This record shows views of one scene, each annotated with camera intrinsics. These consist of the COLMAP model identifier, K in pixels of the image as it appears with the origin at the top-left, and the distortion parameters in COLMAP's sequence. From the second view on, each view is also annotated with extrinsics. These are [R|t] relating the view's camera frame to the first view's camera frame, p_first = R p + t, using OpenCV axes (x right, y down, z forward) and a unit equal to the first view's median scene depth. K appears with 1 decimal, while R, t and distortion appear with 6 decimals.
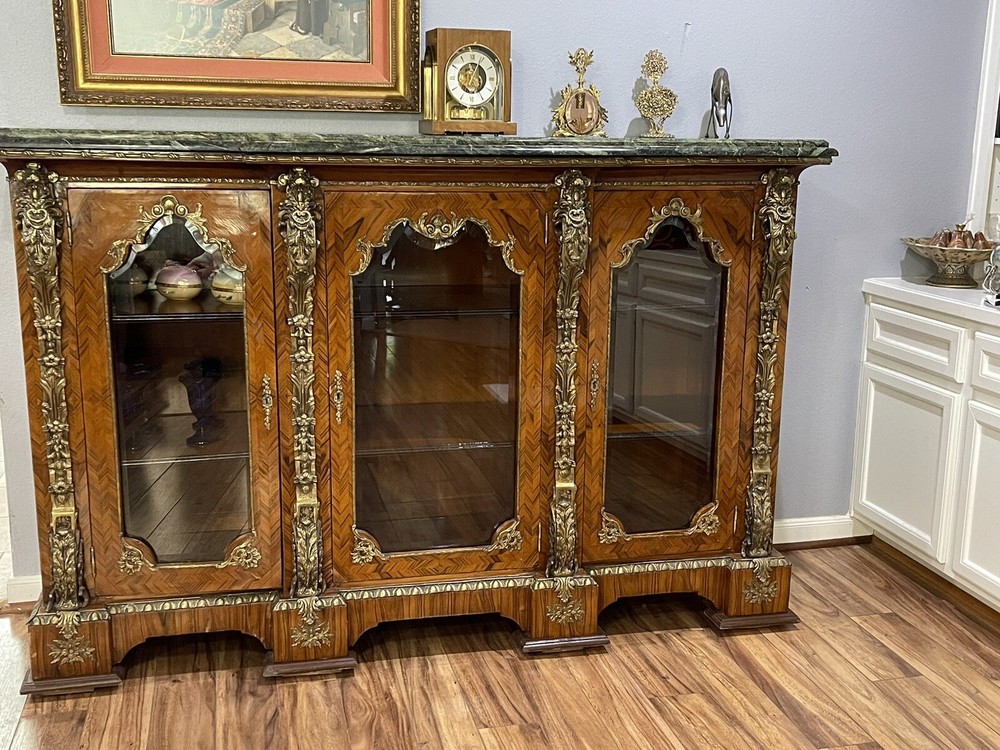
lens RADIAL K [[1112.7, 0, 493.8], [0, 1112.7, 386.3], [0, 0, 1]] dist [0.044214, 0.000000]
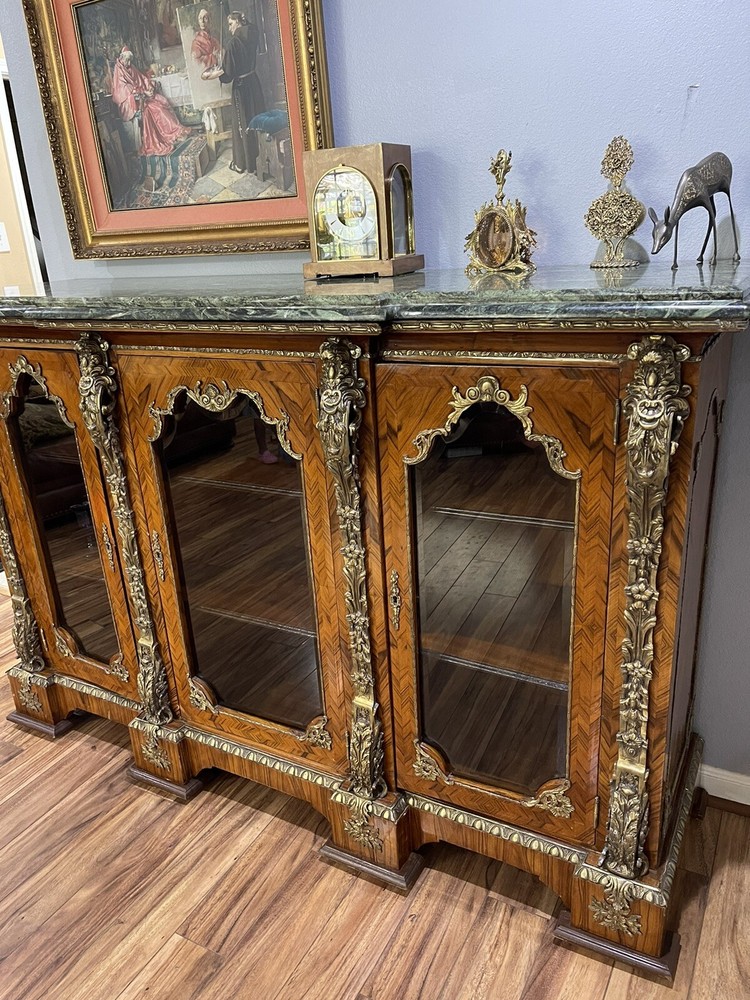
lens RADIAL K [[752.7, 0, 377.8], [0, 752.7, 506.0], [0, 0, 1]] dist [0.061504, -0.071940]
pose [[0.741340, 0.179827, -0.646589, 0.429096], [-0.080134, 0.980259, 0.180750, -0.168531], [0.666329, -0.082183, 0.741115, 0.598403]]
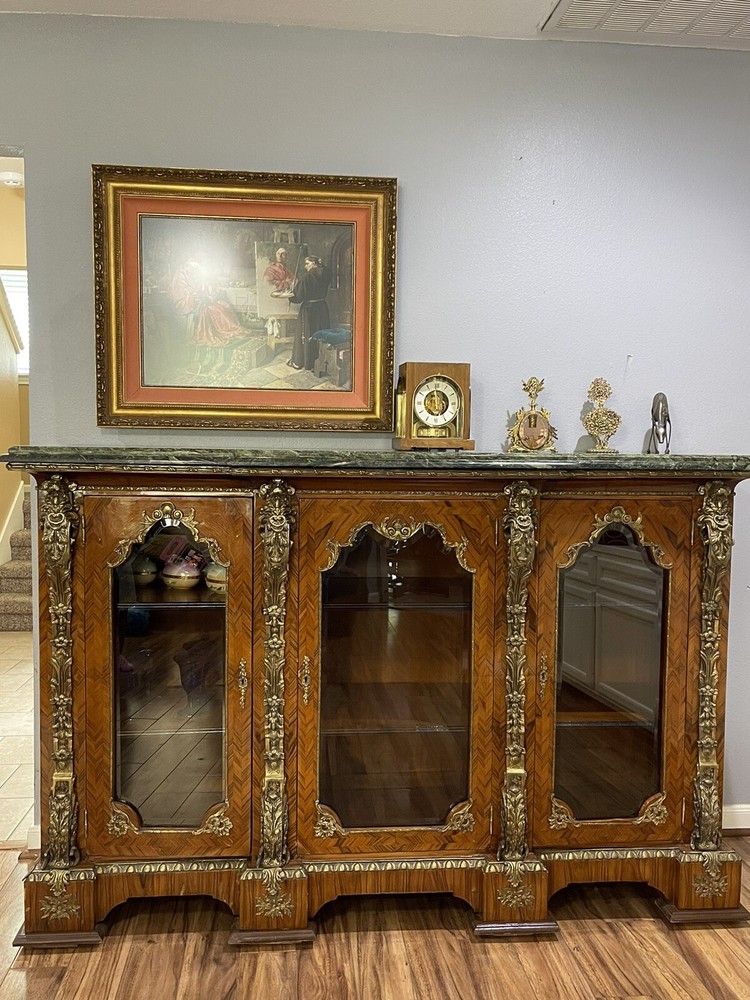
lens RADIAL K [[875.2, 0, 372.3], [0, 875.2, 507.5], [0, 0, 1]] dist [0.042487, -0.024107]
pose [[0.990688, 0.009495, -0.135822, 0.041130], [-0.030153, 0.988094, -0.150865, -0.029766], [0.132772, 0.153556, 0.979179, 0.119536]]
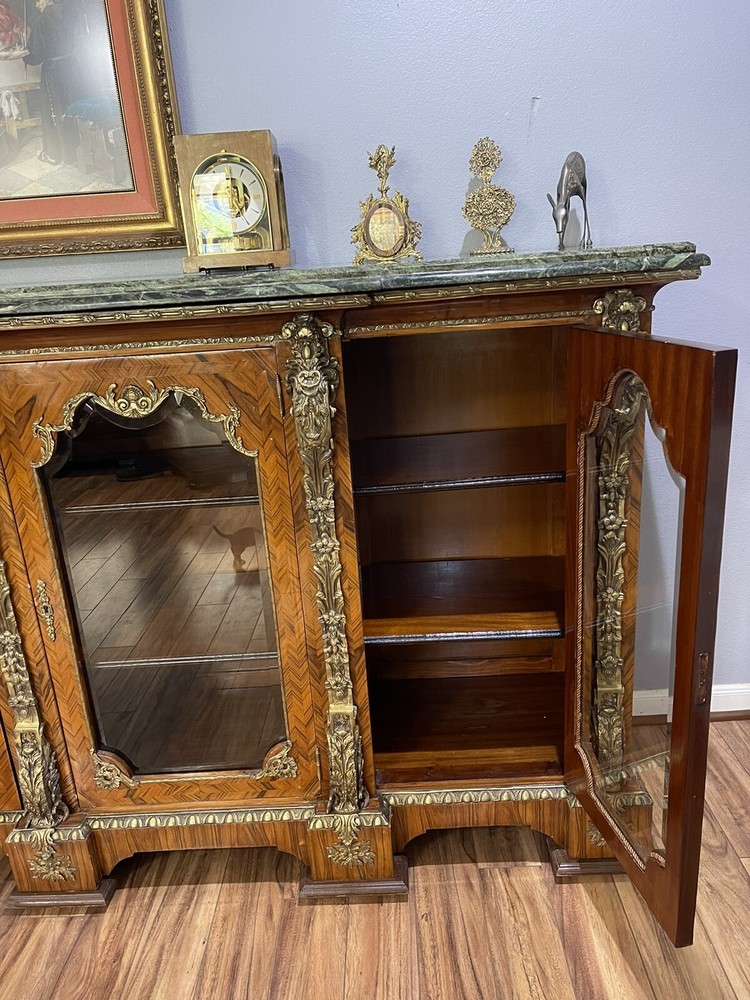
lens RADIAL K [[752.7, 0, 377.1], [0, 752.7, 502.1], [0, 0, 1]] dist [0.061504, -0.071940]
pose [[0.968648, 0.001085, -0.248436, 0.229260], [0.023713, 0.995021, 0.096802, -0.114353], [0.247304, -0.099658, 0.963799, 0.501939]]
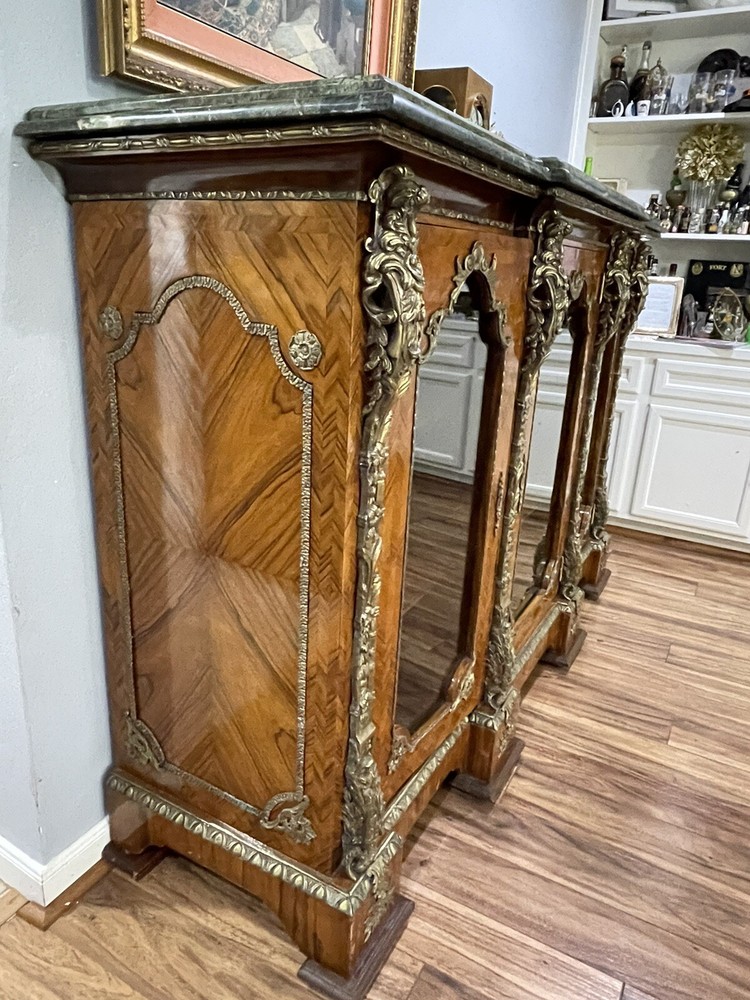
lens RADIAL K [[701.0, 0, 362.0], [0, 701.0, 501.1], [0, 0, 1]] dist [0.017934, -0.038777]
pose [[0.678256, -0.220866, 0.700847, -0.603331], [0.130011, 0.974782, 0.181374, -0.092027], [-0.723233, -0.031901, 0.689867, 0.672209]]
